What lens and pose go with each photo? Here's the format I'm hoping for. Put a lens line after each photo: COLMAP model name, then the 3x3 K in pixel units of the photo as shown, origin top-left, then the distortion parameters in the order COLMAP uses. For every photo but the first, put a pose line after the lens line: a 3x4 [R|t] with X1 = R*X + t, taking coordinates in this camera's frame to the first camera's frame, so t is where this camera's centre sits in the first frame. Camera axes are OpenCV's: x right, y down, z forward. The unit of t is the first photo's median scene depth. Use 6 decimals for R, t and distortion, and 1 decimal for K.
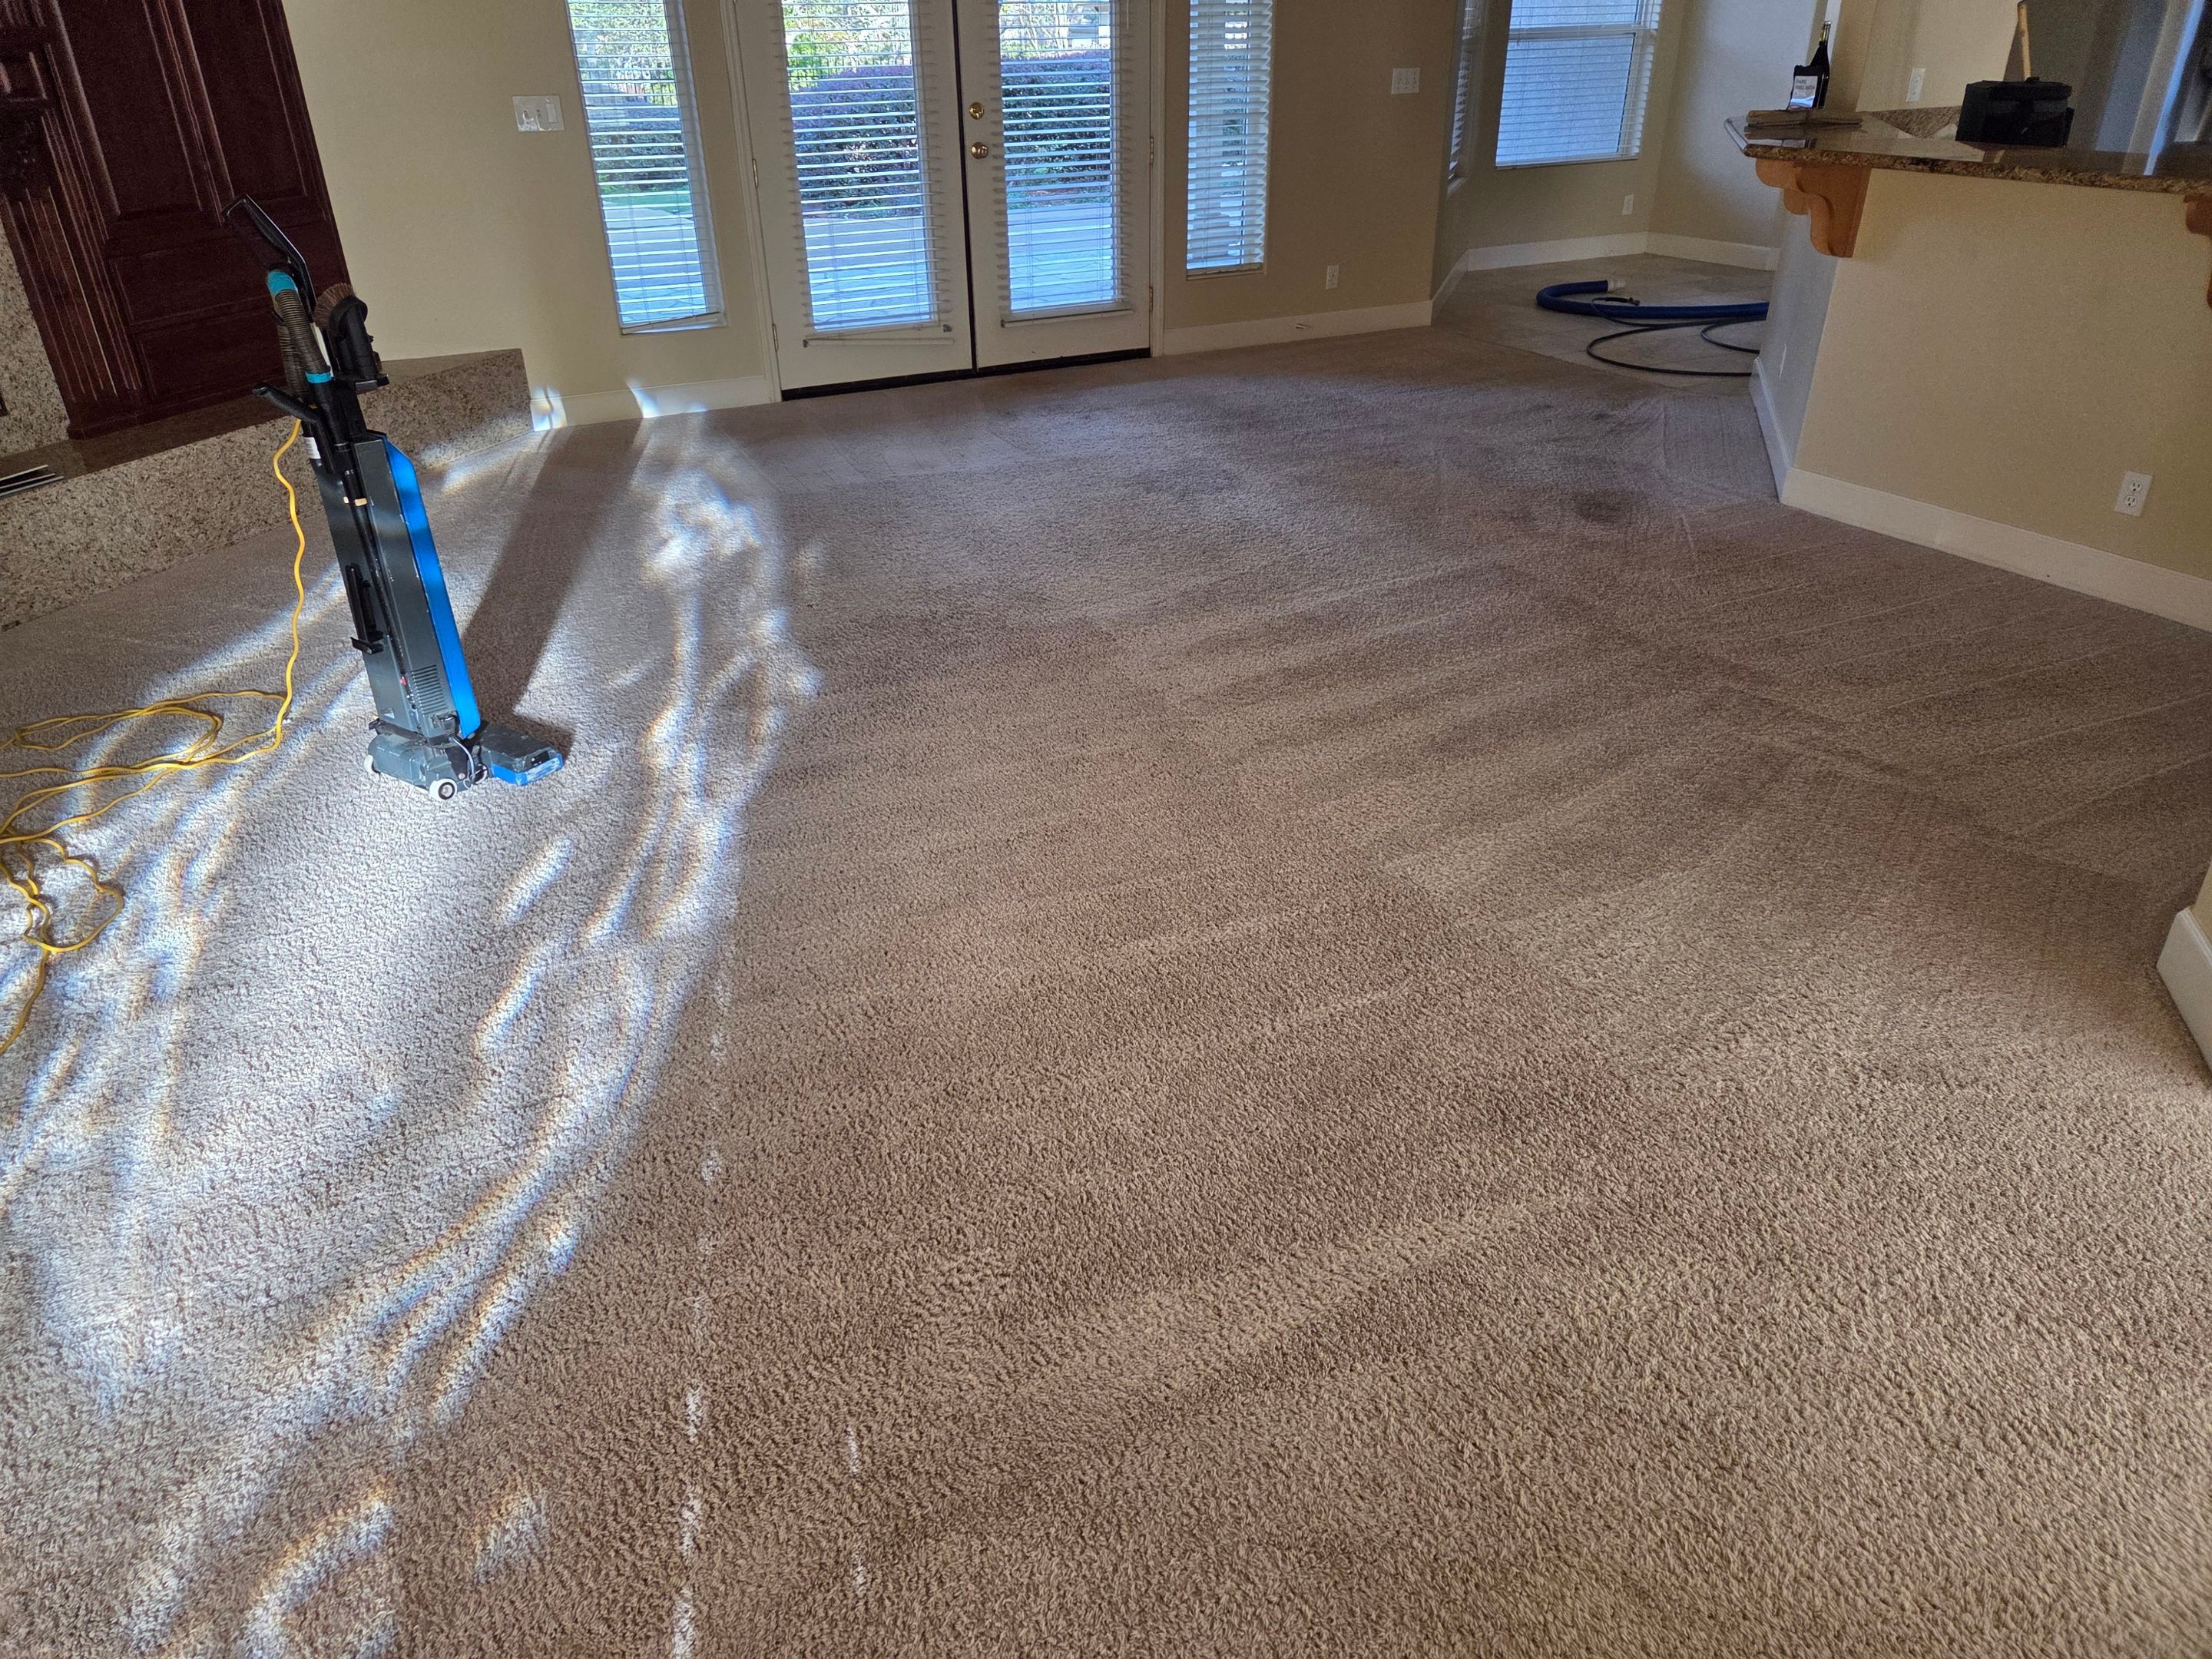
lens RADIAL K [[1456.0, 0, 1097.3], [0, 1456.0, 832.3], [0, 0, 1]] dist [0.063511, -0.040160]
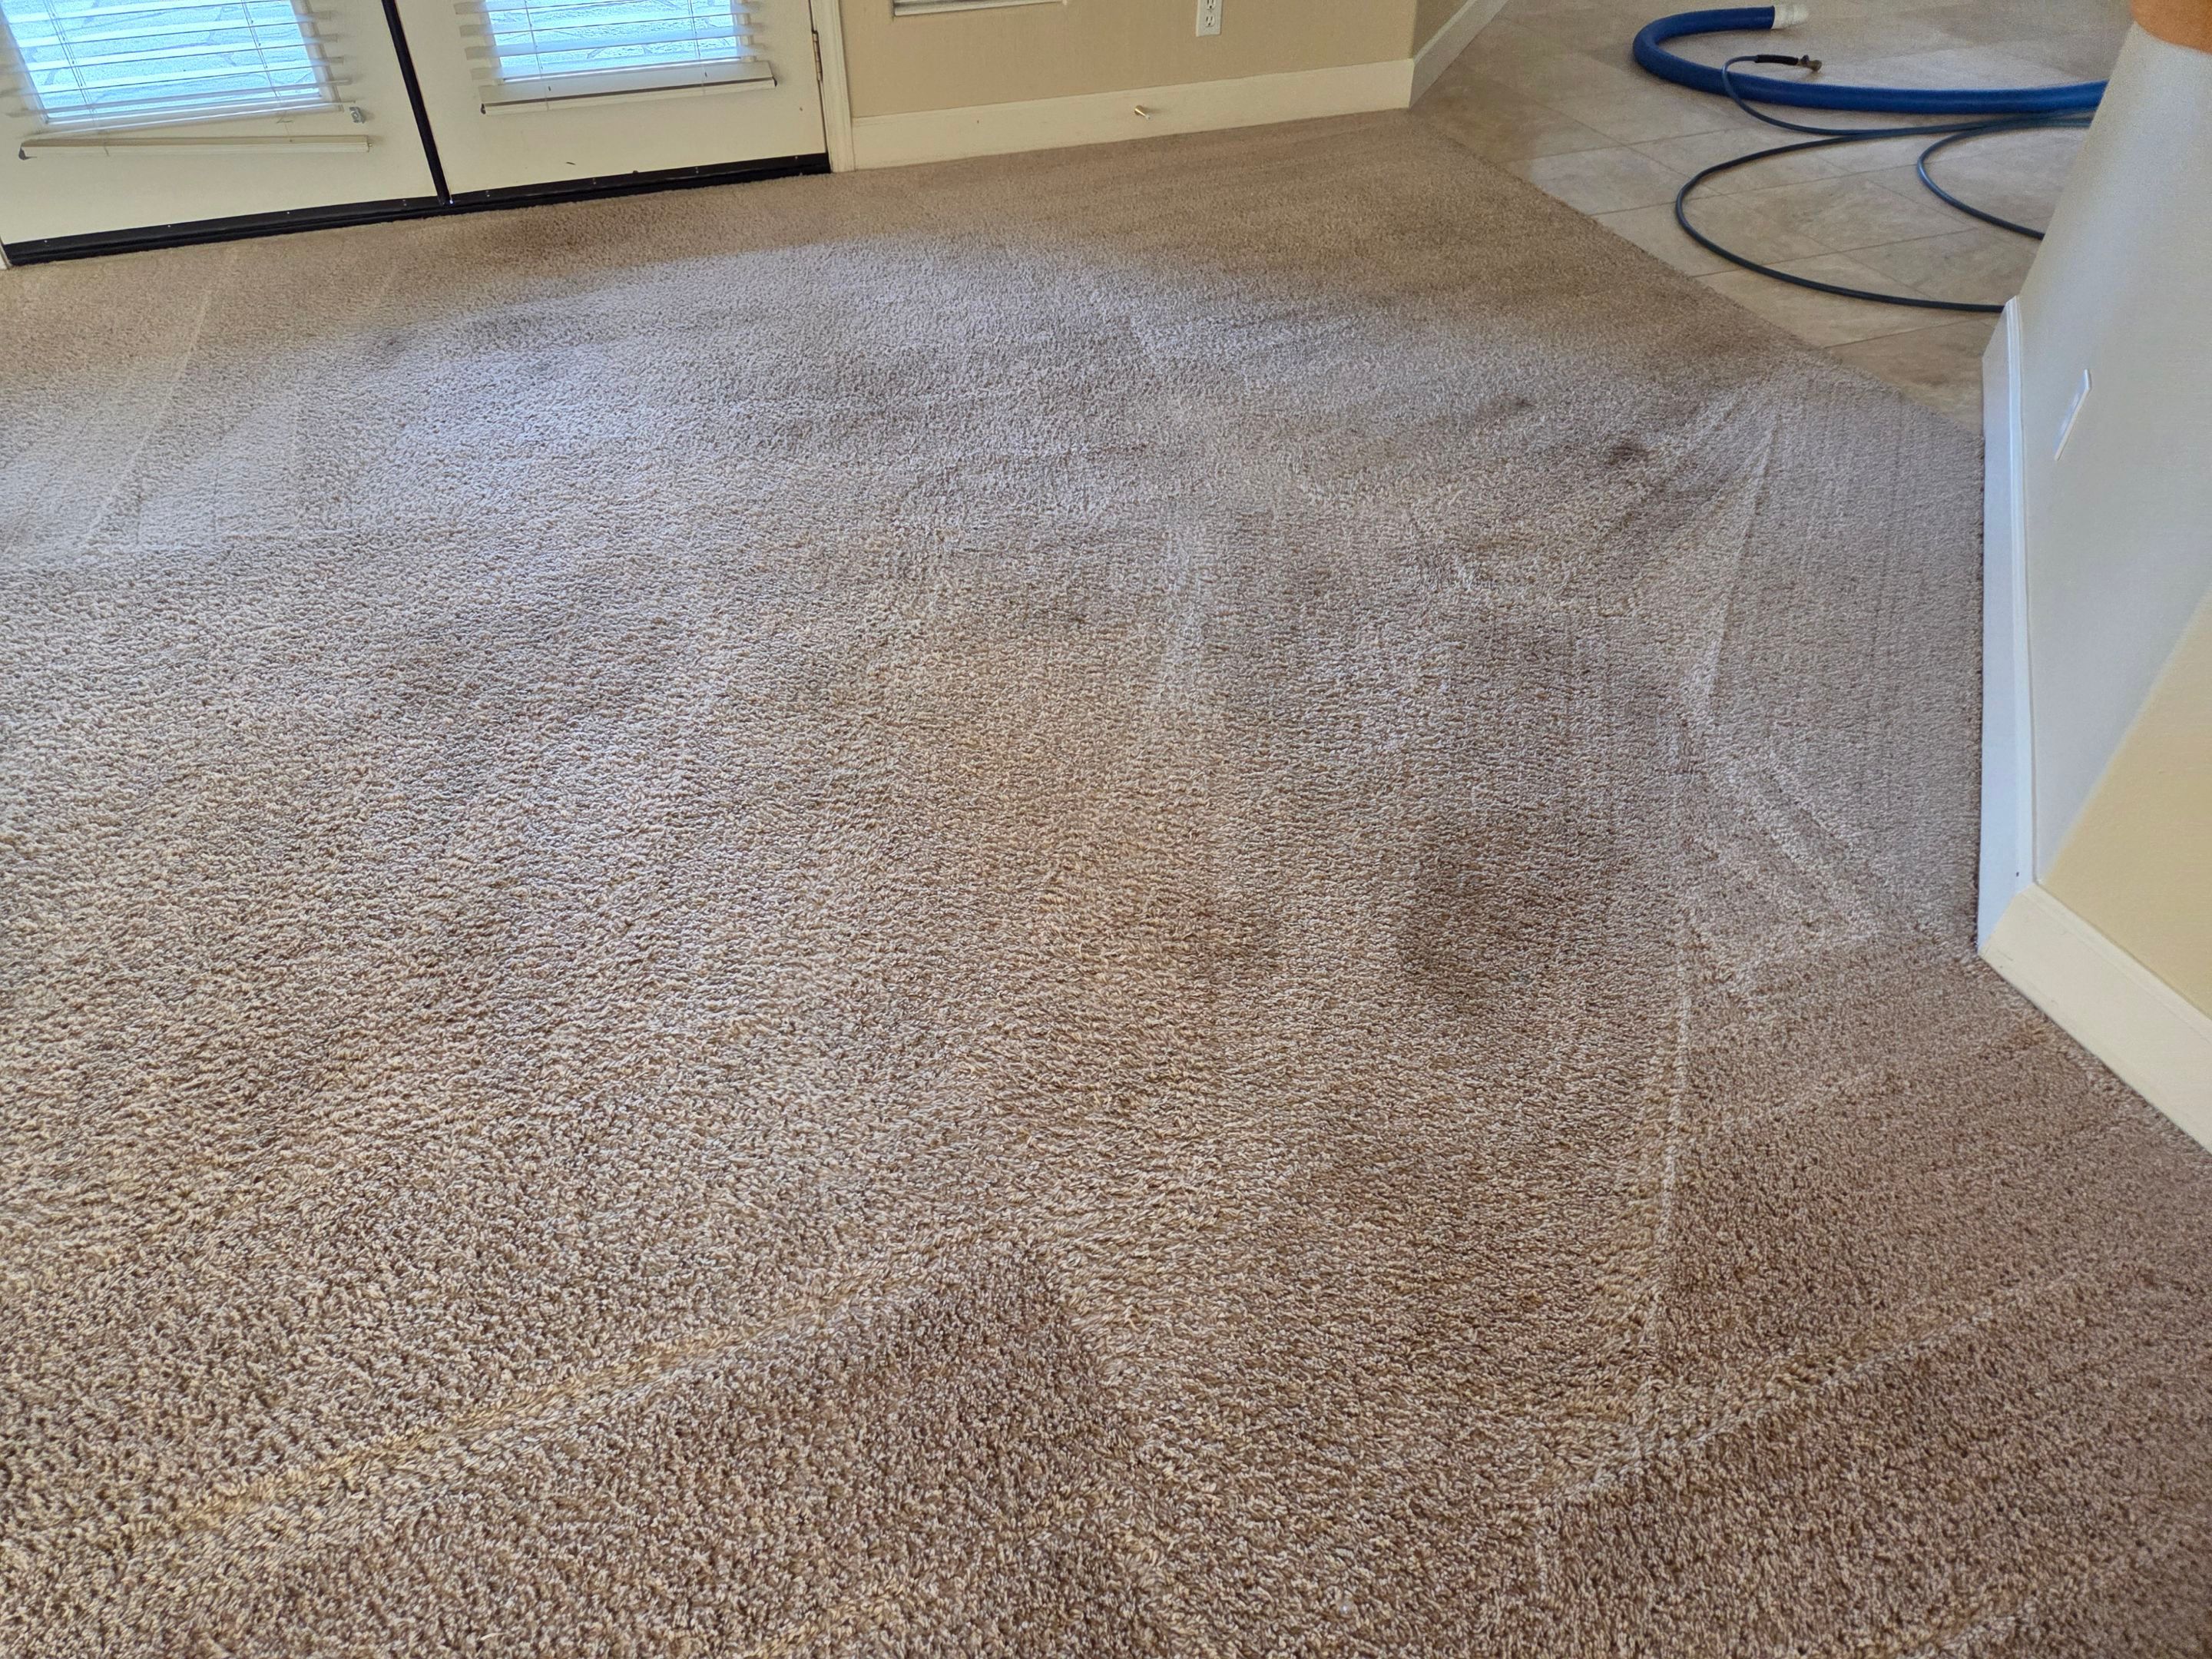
lens RADIAL K [[1456.0, 0, 1097.3], [0, 1456.0, 832.3], [0, 0, 1]] dist [0.063511, -0.040160]
pose [[0.994263, 0.083252, -0.067157, 0.201999], [-0.065637, 0.970621, 0.231486, -0.240596], [0.084455, -0.225750, 0.970518, 0.475354]]
